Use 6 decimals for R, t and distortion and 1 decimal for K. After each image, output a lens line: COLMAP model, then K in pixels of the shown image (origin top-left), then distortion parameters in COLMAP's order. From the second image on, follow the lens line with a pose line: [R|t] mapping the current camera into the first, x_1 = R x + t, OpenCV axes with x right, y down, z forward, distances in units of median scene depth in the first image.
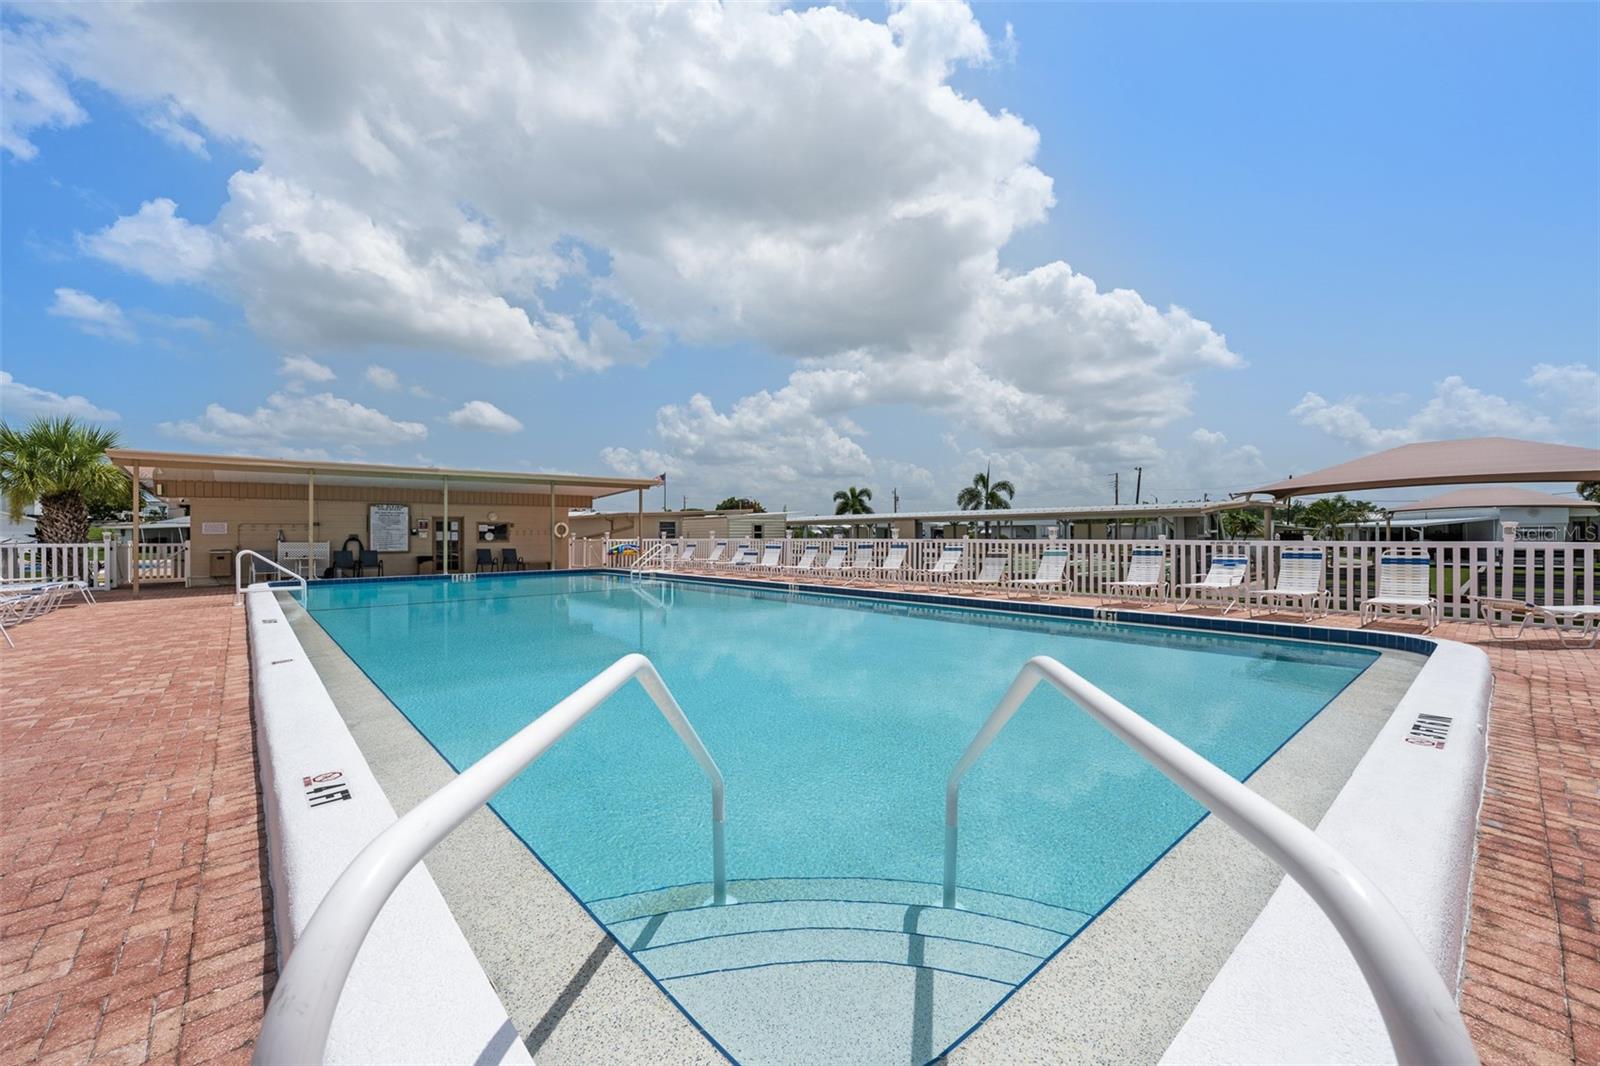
lens RADIAL K [[625.1, 0, 800.0], [0, 625.1, 533.0], [0, 0, 1]] dist [0.000292, 0.000075]
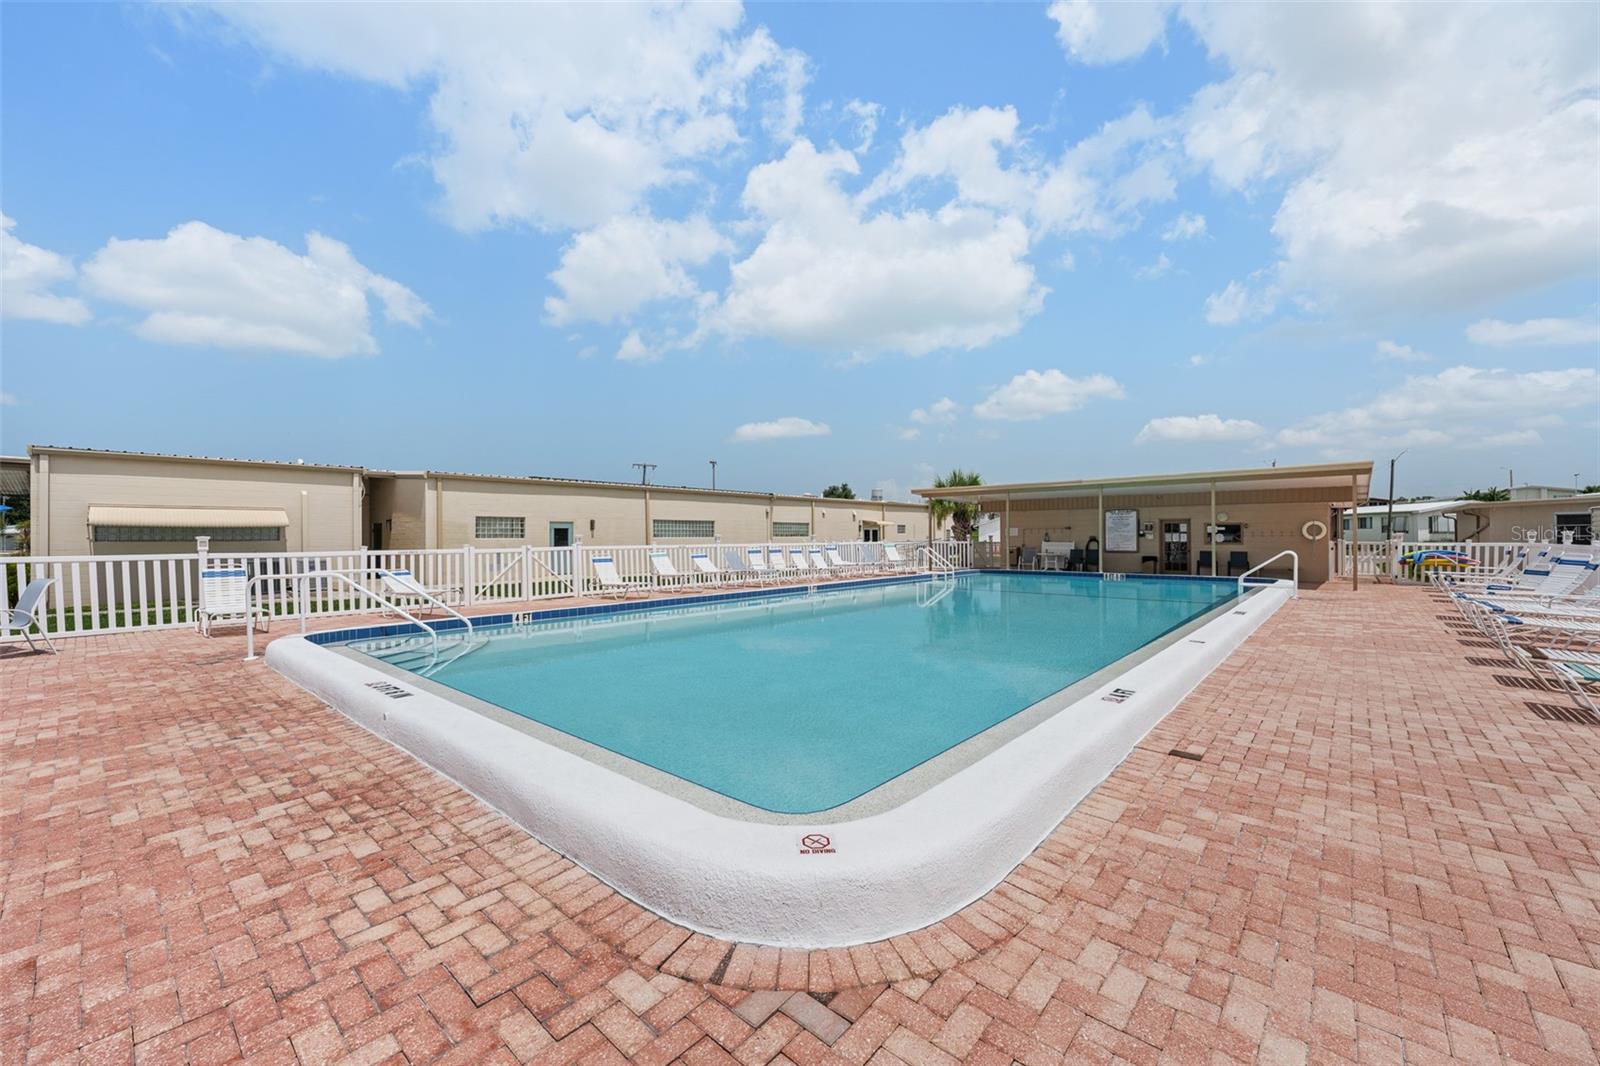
lens RADIAL K [[625.1, 0, 800.0], [0, 625.1, 533.0], [0, 0, 1]] dist [0.000292, 0.000075]
pose [[0.131384, -0.002200, -0.991329, 0.388103], [0.006385, 0.999979, -0.001373, -0.005288], [0.991311, -0.006149, 0.131396, 0.265466]]
